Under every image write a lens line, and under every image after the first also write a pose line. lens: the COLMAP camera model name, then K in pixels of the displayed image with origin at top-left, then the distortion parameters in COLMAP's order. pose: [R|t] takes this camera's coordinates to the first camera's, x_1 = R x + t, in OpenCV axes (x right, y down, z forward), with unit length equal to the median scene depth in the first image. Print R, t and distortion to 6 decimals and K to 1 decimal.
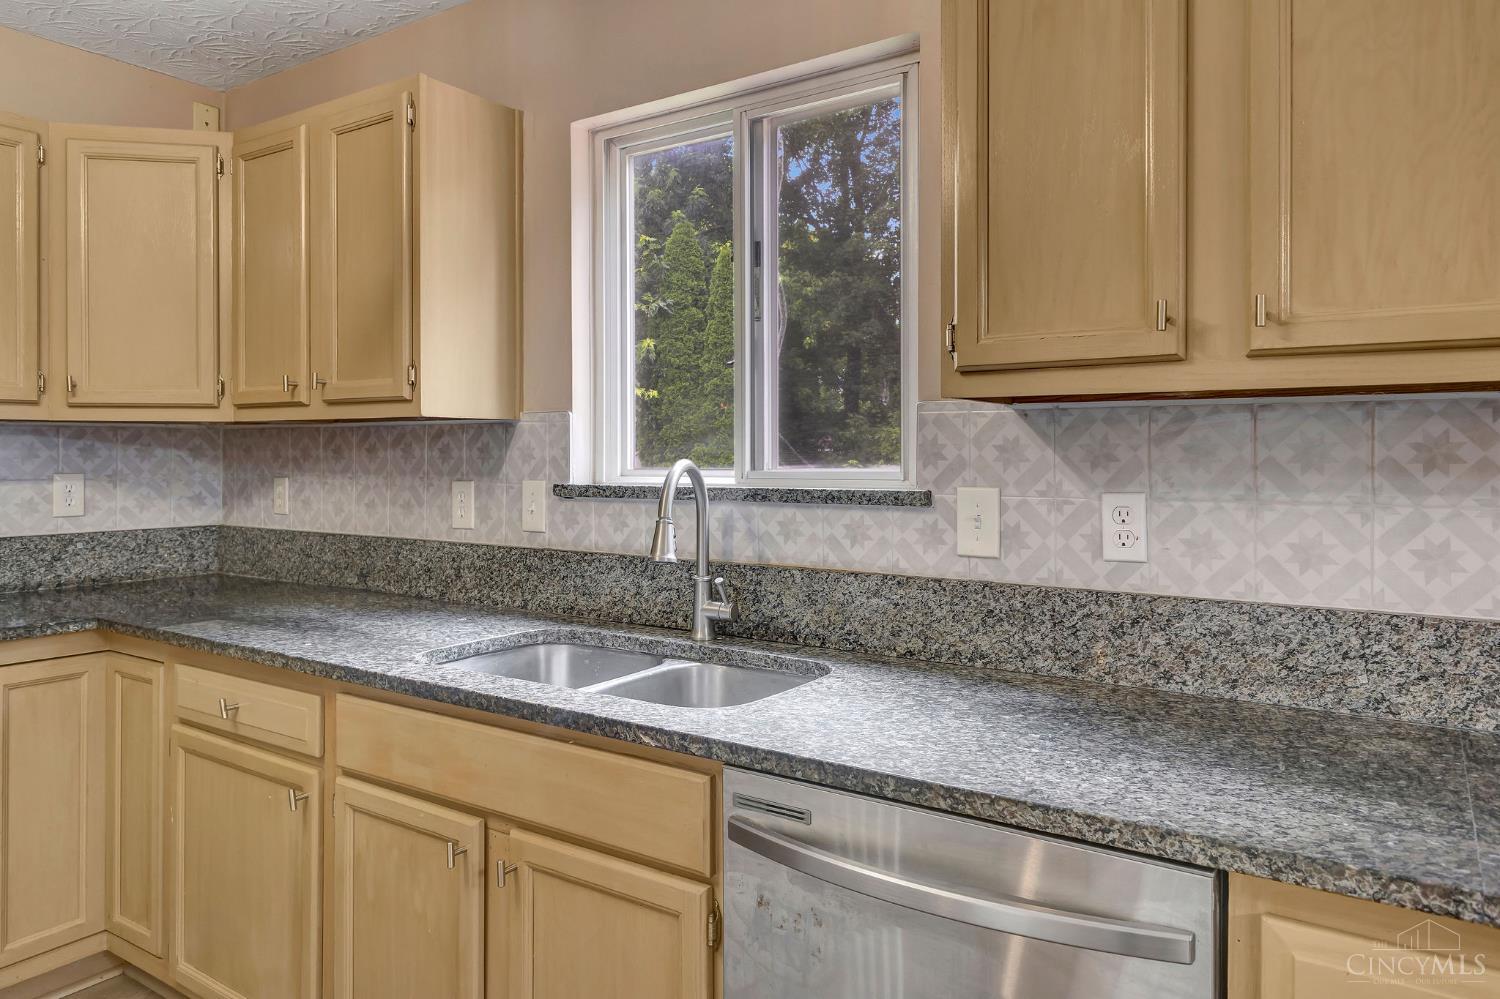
lens RADIAL K [[991.3, 0, 734.9], [0, 991.3, 448.9], [0, 0, 1]] dist [0.019659, -0.012032]
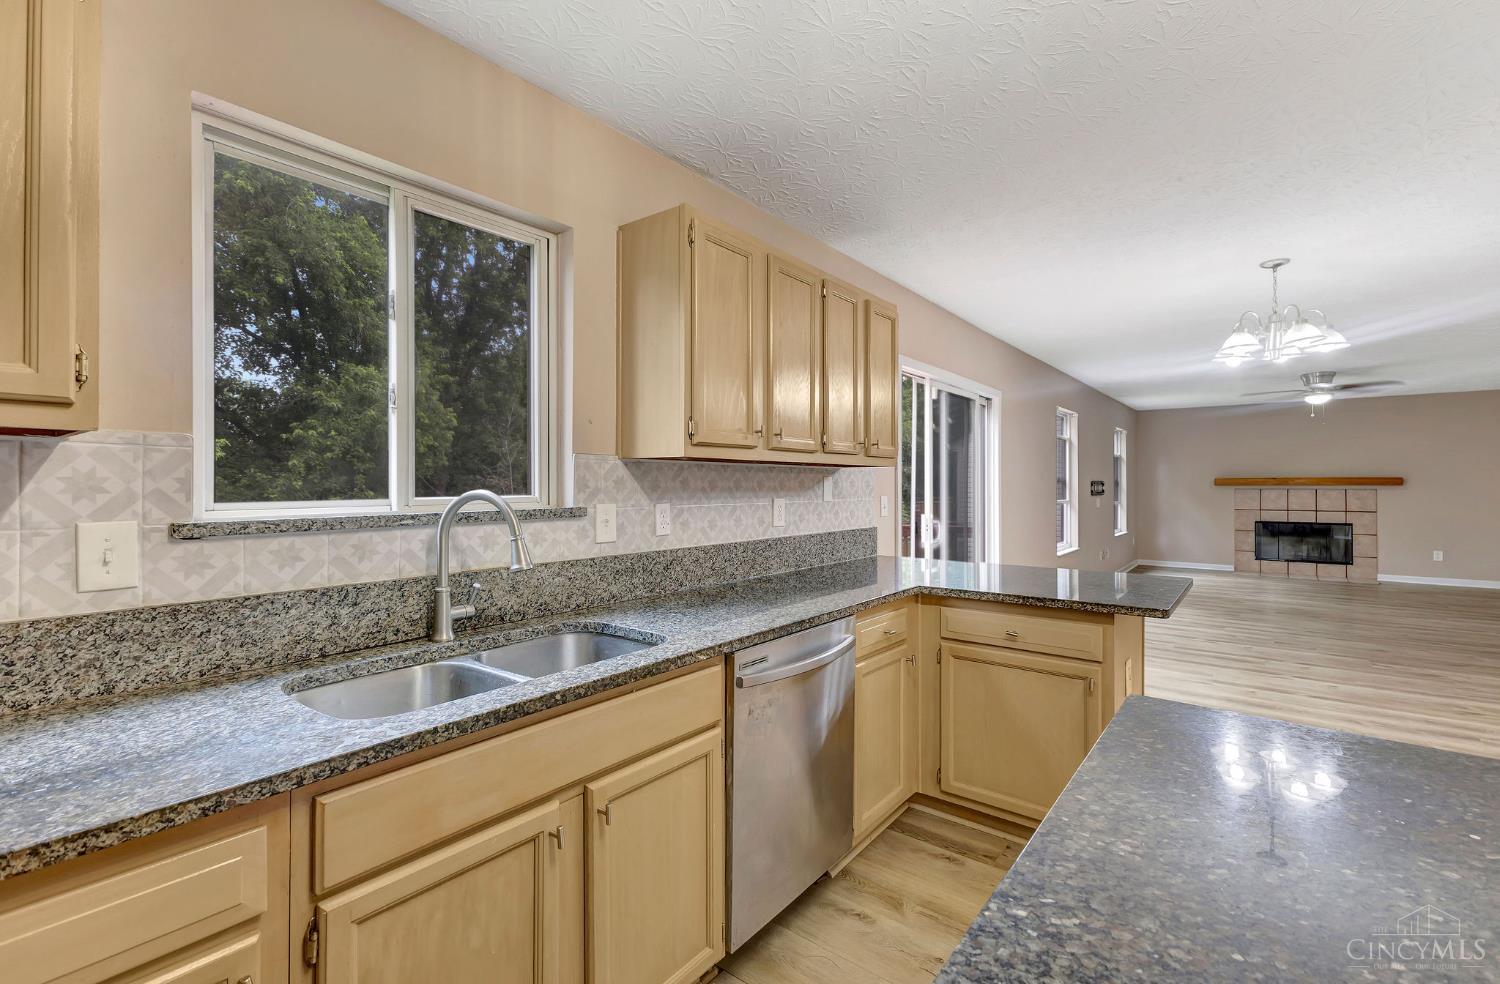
lens RADIAL K [[652.2, 0, 772.2], [0, 652.2, 480.7], [0, 0, 1]] dist [0.005738, -0.000989]
pose [[0.055744, 0.005294, 0.998431, -0.798891], [-0.003277, 0.999982, -0.005119, 0.002231], [-0.998440, -0.002986, 0.055761, 0.561495]]
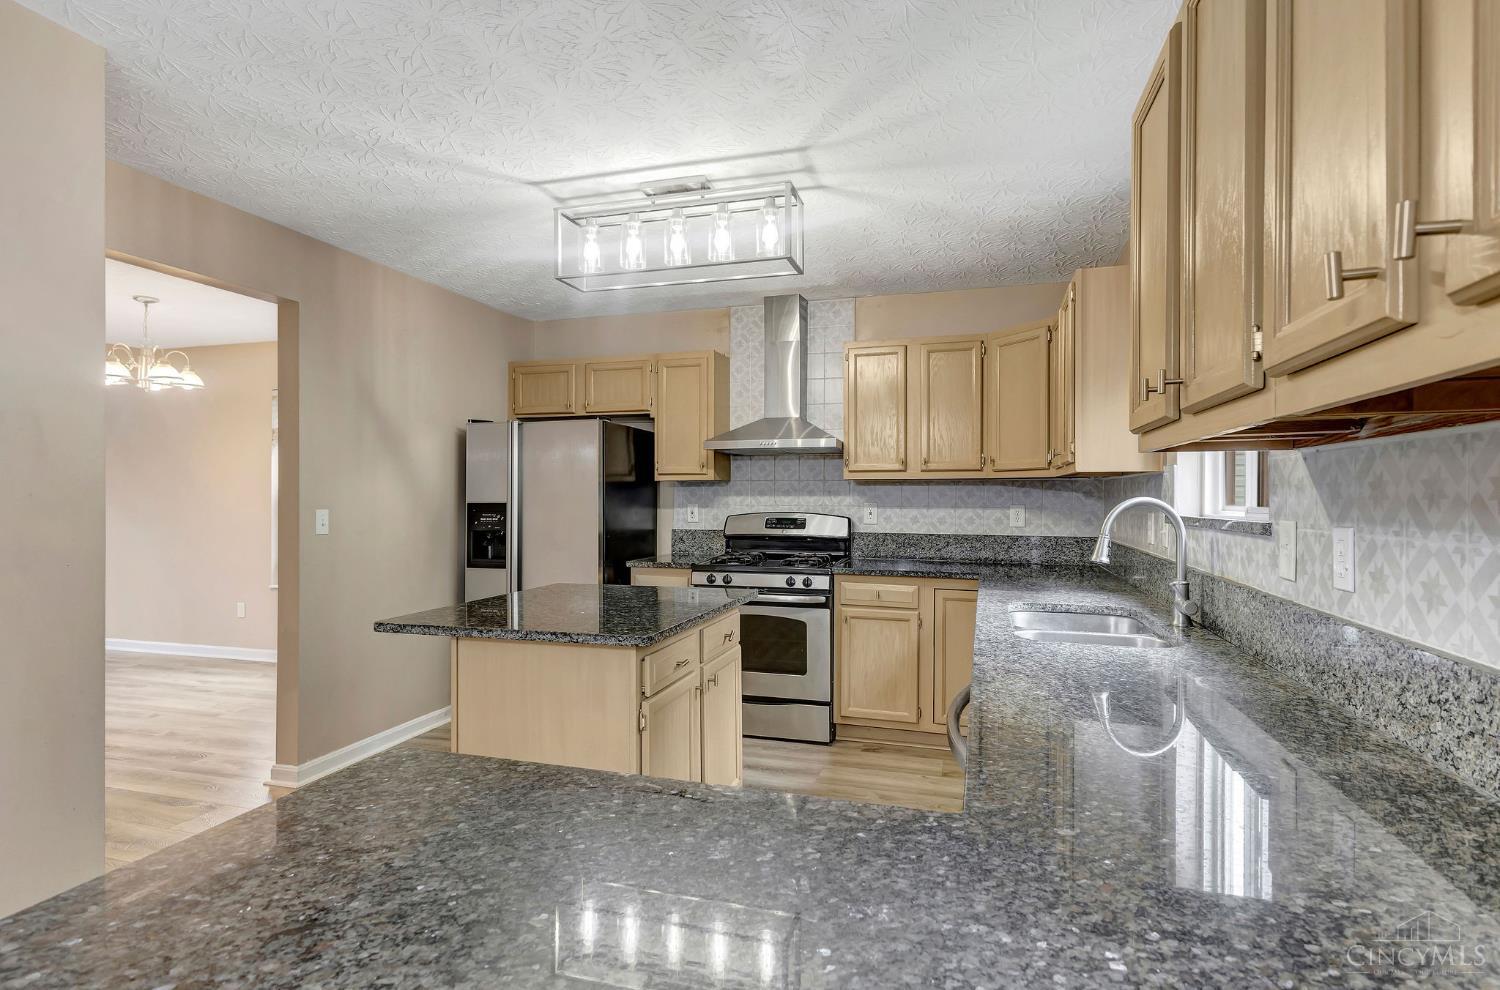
lens RADIAL K [[747.5, 0, 753.4], [0, 747.5, 491.3], [0, 0, 1]] dist [0.016181, -0.001304]
pose [[0.293398, -0.006113, -0.955971, 0.807505], [0.004327, 0.999978, -0.005066, 0.004735], [0.955981, -0.002650, 0.293418, 0.112729]]
